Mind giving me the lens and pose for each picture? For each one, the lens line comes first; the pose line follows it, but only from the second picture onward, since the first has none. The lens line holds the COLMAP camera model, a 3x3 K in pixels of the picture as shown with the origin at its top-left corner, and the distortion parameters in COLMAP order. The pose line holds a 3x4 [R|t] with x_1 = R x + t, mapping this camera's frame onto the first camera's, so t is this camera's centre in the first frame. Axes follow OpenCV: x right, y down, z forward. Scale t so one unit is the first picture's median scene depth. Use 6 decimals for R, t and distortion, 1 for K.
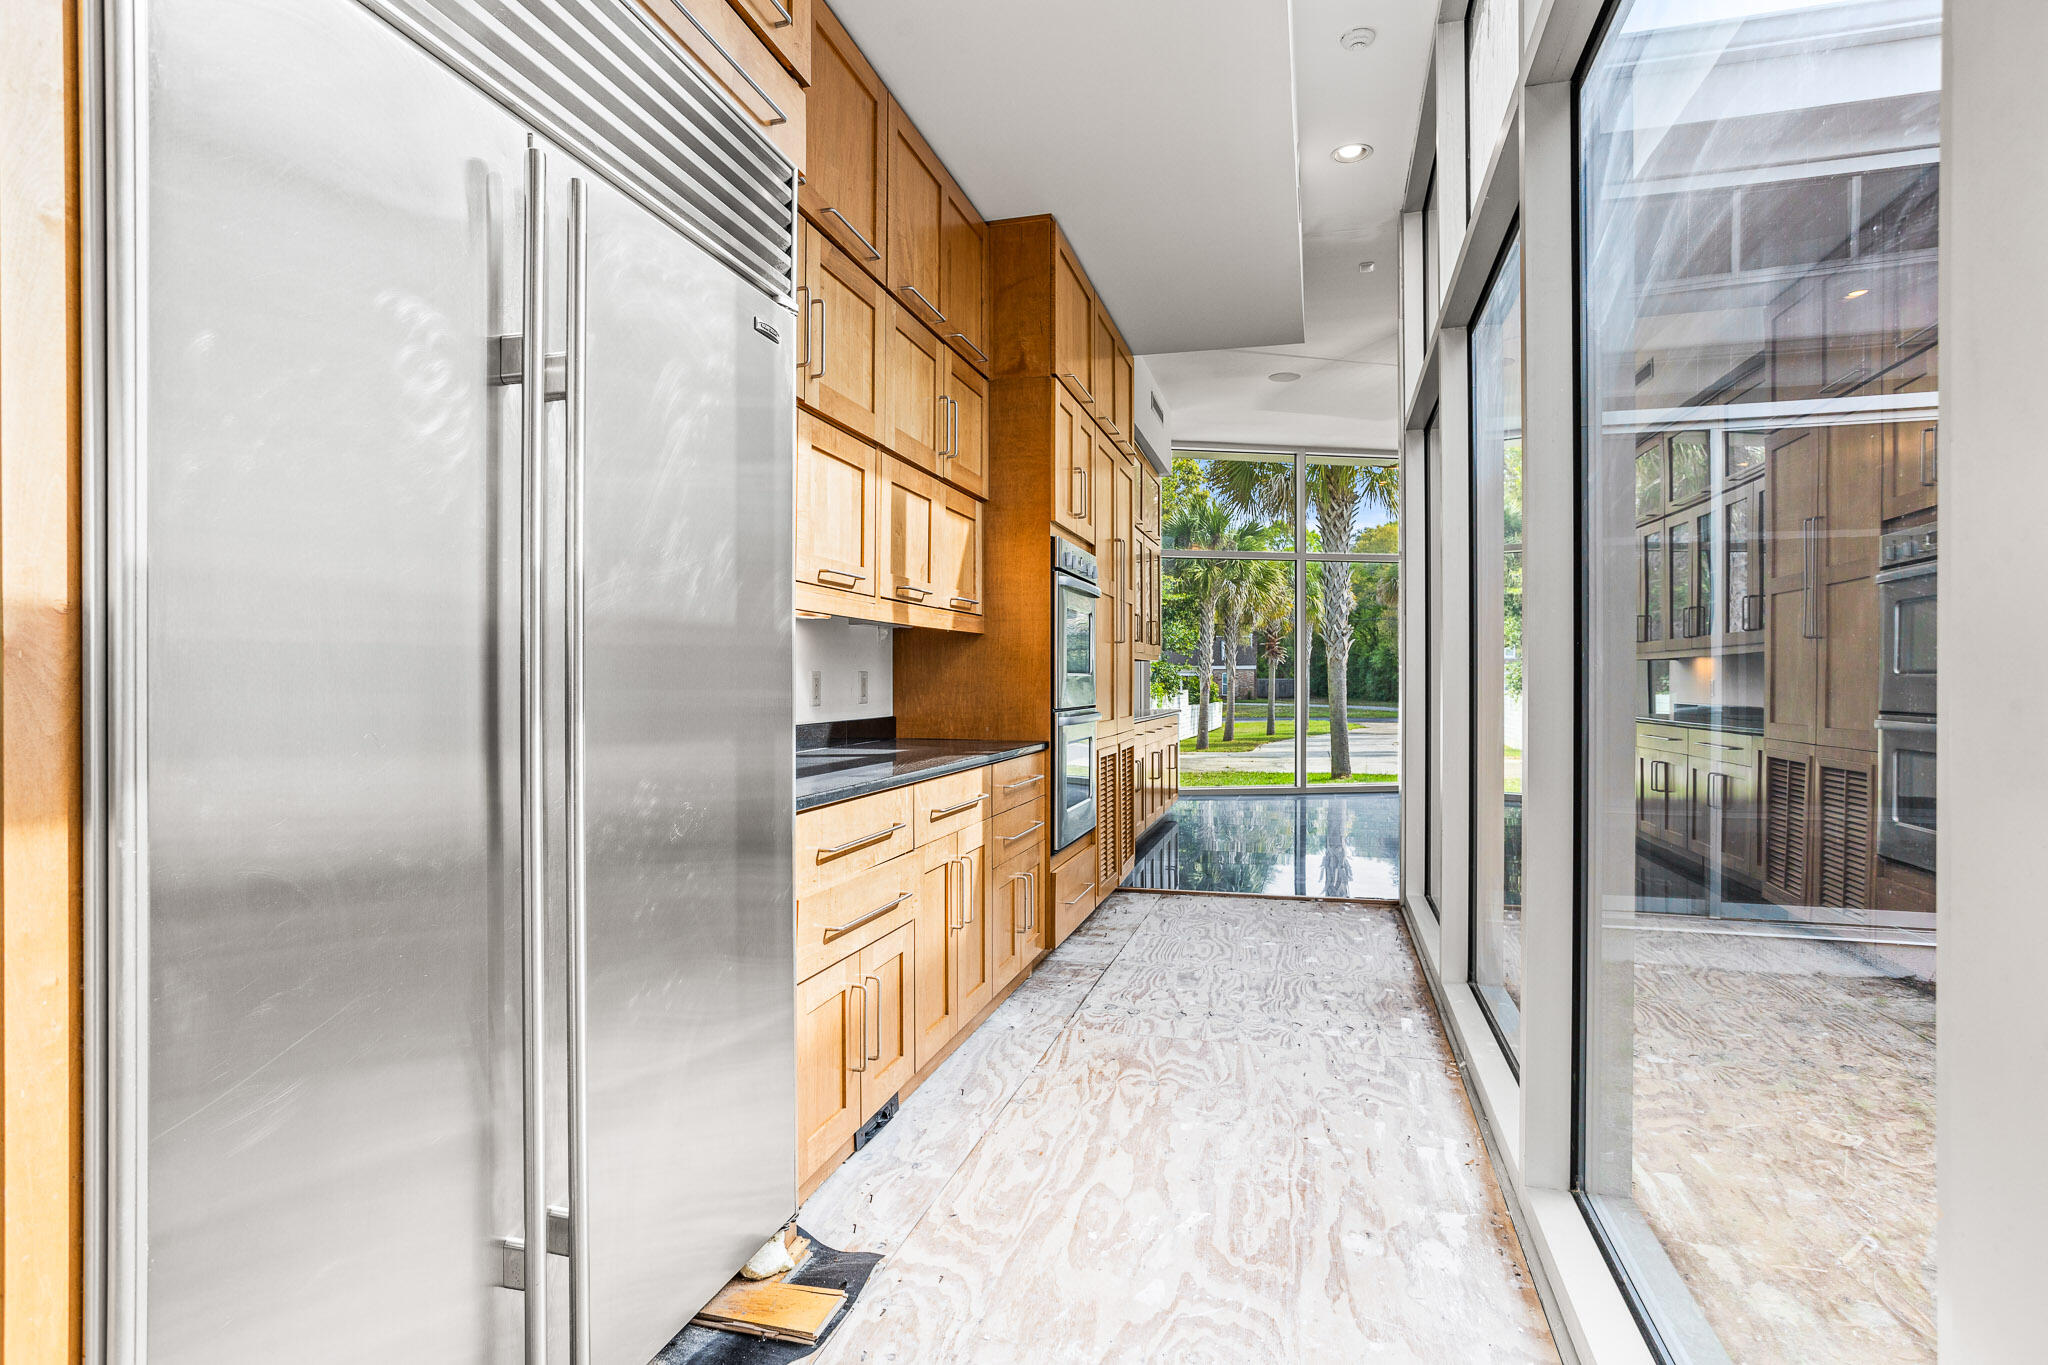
lens RADIAL K [[1015.8, 0, 1028.9], [0, 1015.8, 684.8], [0, 0, 1]] dist [-0.048340, 0.030245]
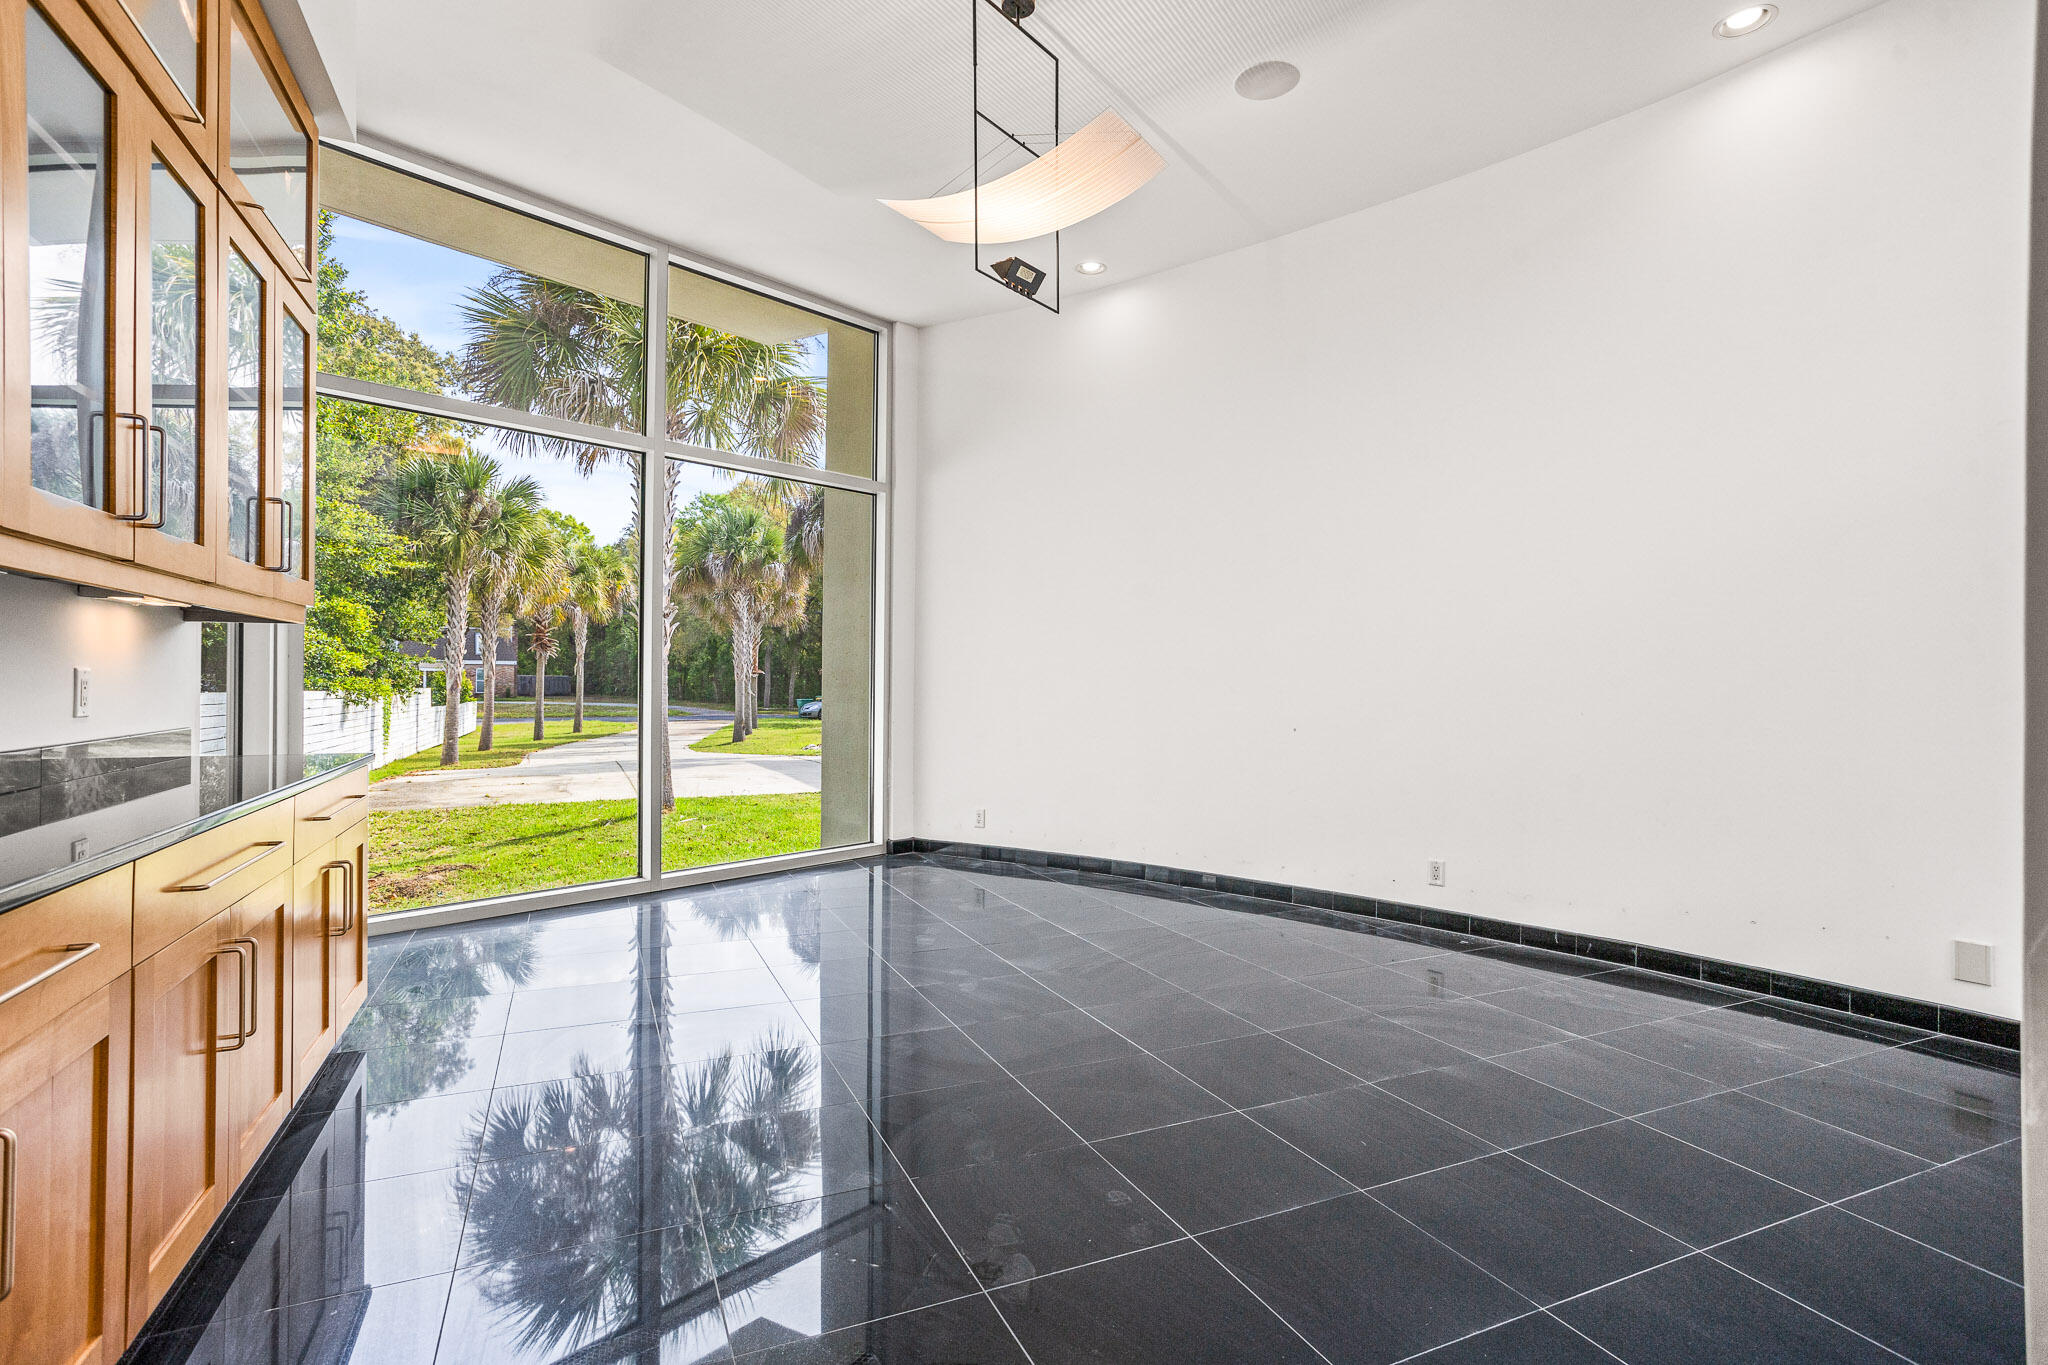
lens RADIAL K [[995.6, 0, 1010.6], [0, 995.6, 670.2], [0, 0, 1]] dist [-0.041214, 0.032276]
pose [[0.774294, 0.011218, 0.632726, 0.166146], [-0.003624, 0.999905, -0.013293, -0.004356], [-0.632815, 0.008000, 0.774262, 0.931494]]
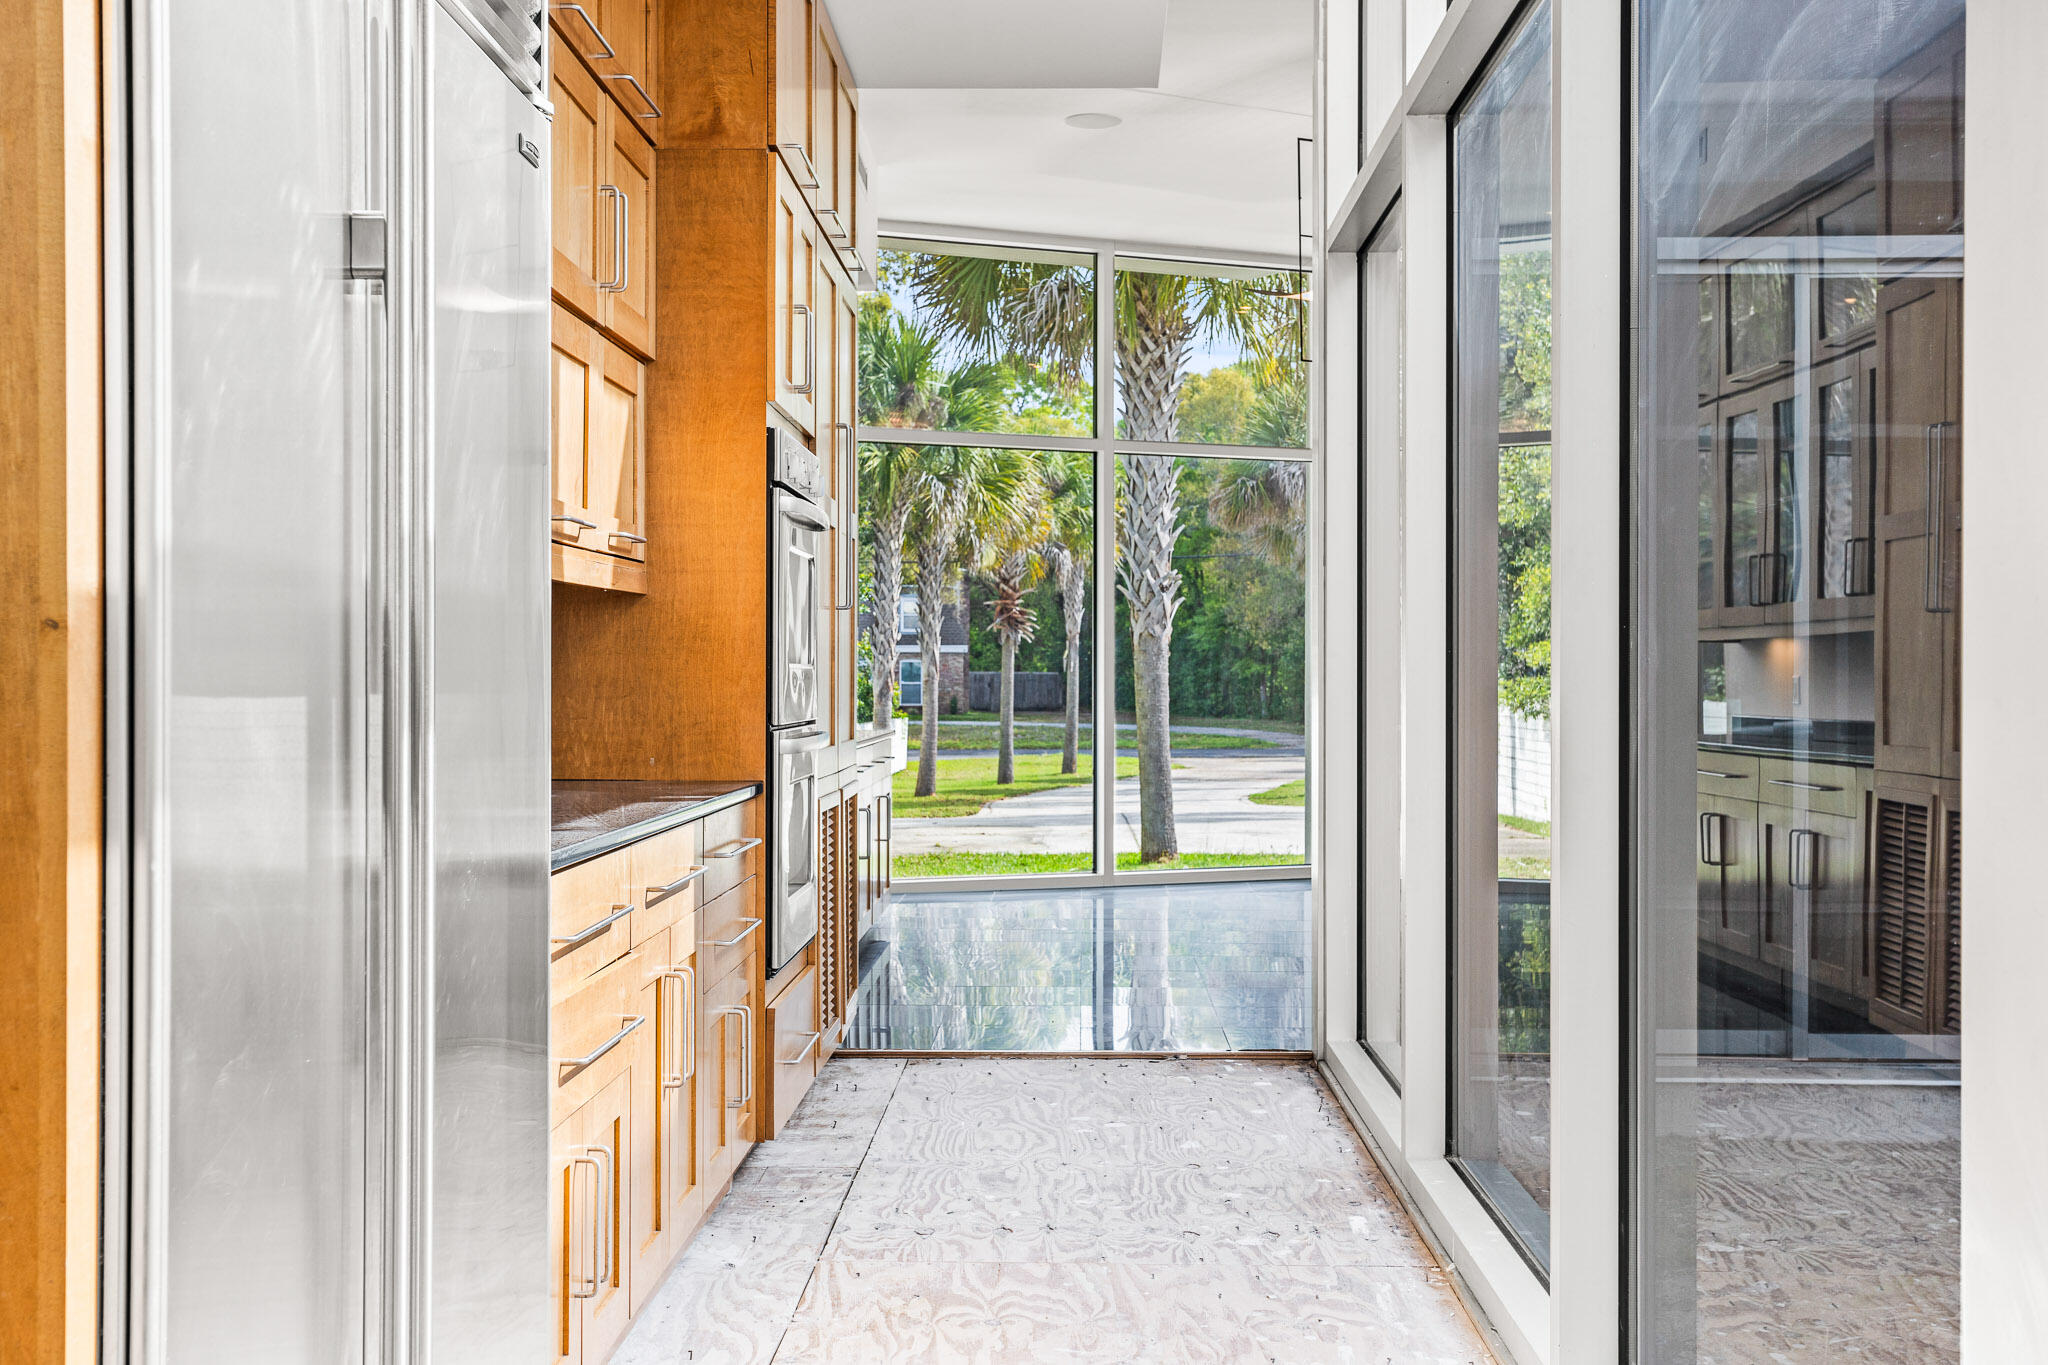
lens RADIAL K [[2095.3, 0, 988.4], [0, 2095.3, 679.1], [0, 0, 1]] dist [0.001096, 0.024463]
pose [[0.973351, 0.001644, 0.229316, -0.090264], [-0.001108, 0.999996, -0.002465, 0.000130], [-0.229319, 0.002145, 0.973349, -0.134324]]
